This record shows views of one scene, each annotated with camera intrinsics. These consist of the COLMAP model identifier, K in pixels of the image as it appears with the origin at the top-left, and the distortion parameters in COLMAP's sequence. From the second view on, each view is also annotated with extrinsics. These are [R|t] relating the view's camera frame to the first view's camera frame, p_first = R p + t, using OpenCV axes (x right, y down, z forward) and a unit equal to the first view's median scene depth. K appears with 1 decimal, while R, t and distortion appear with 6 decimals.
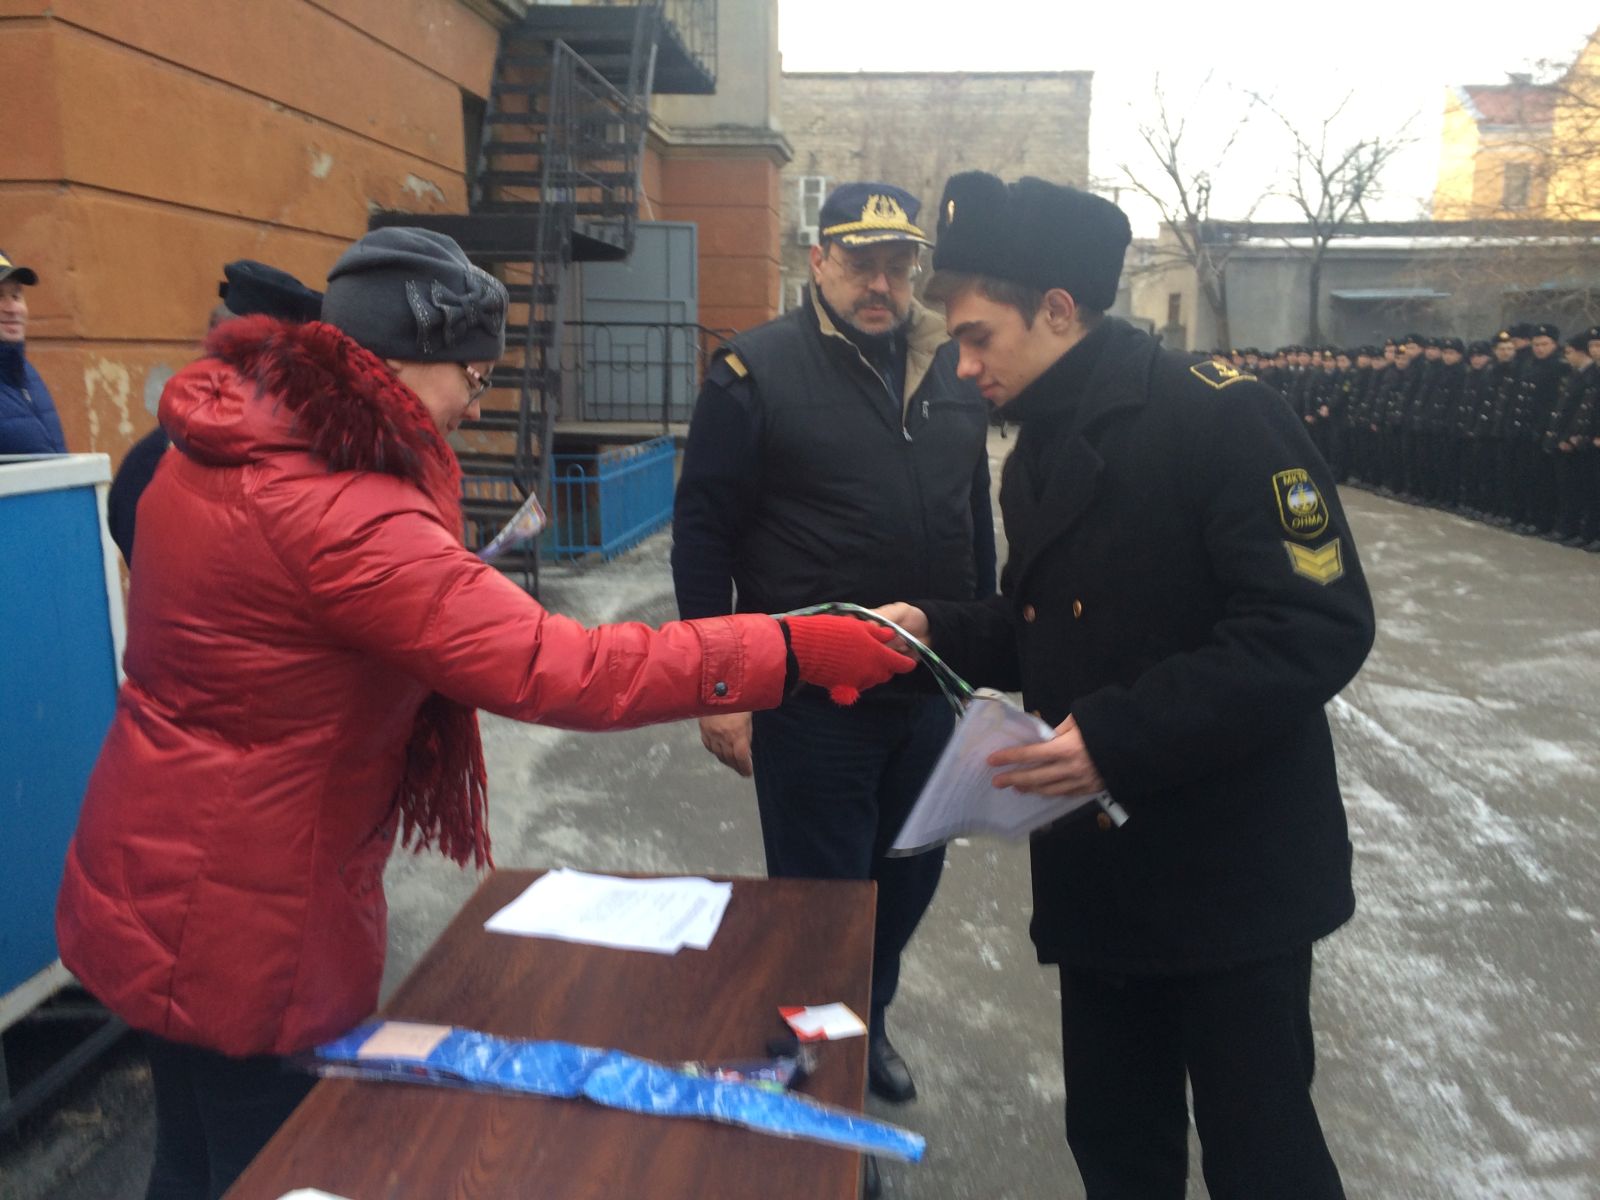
lens RADIAL K [[1363.0, 0, 799.3], [0, 1363.0, 573.2], [0, 0, 1]] dist [0.106101, -0.138603]
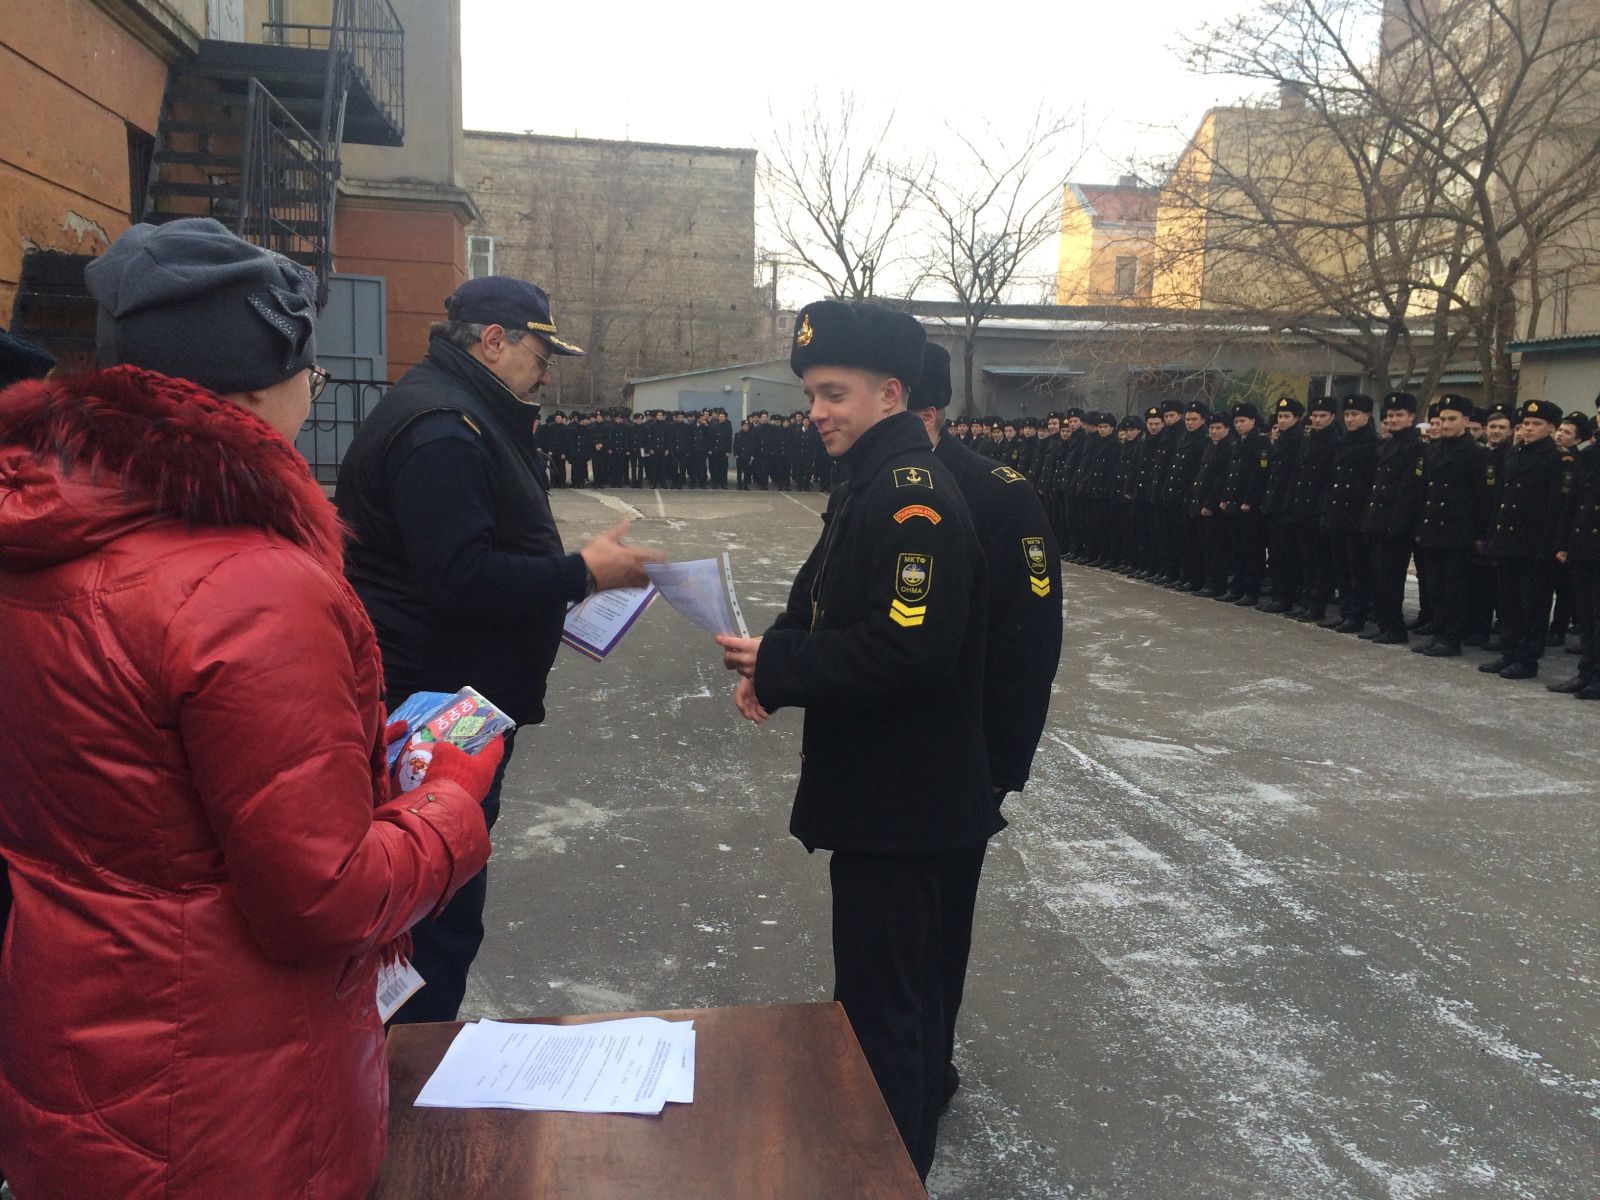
lens RADIAL K [[1354.1, 0, 798.6], [0, 1354.1, 580.2], [0, 0, 1]] dist [0.092528, -0.120414]
pose [[0.971151, -0.014434, 0.238029, -0.031881], [0.023748, 0.999058, -0.036307, -0.003672], [-0.237281, 0.040912, 0.970579, 0.019705]]
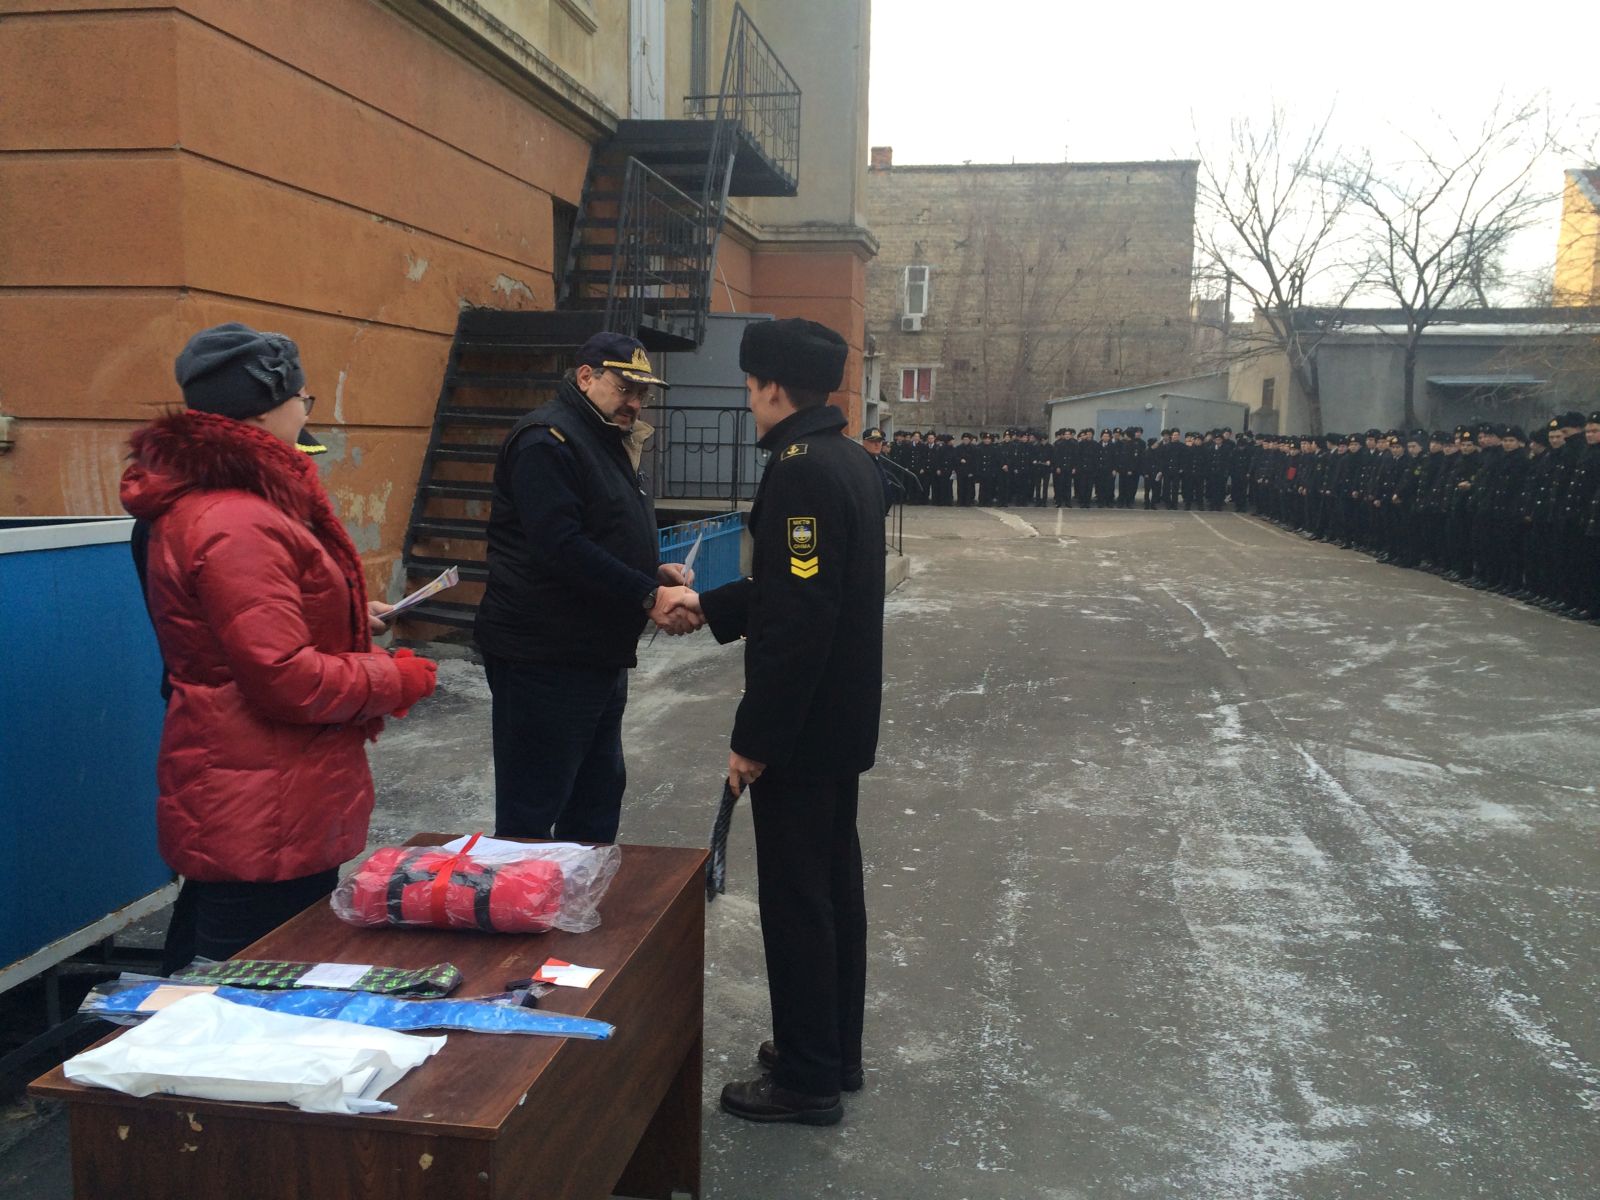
lens RADIAL K [[1354.1, 0, 798.6], [0, 1354.1, 580.2], [0, 0, 1]] dist [0.092528, -0.120414]
pose [[0.996517, 0.013593, -0.082270, 0.041805], [-0.017930, 0.998475, -0.052207, 0.006988], [0.081435, 0.053501, 0.995242, -0.047081]]
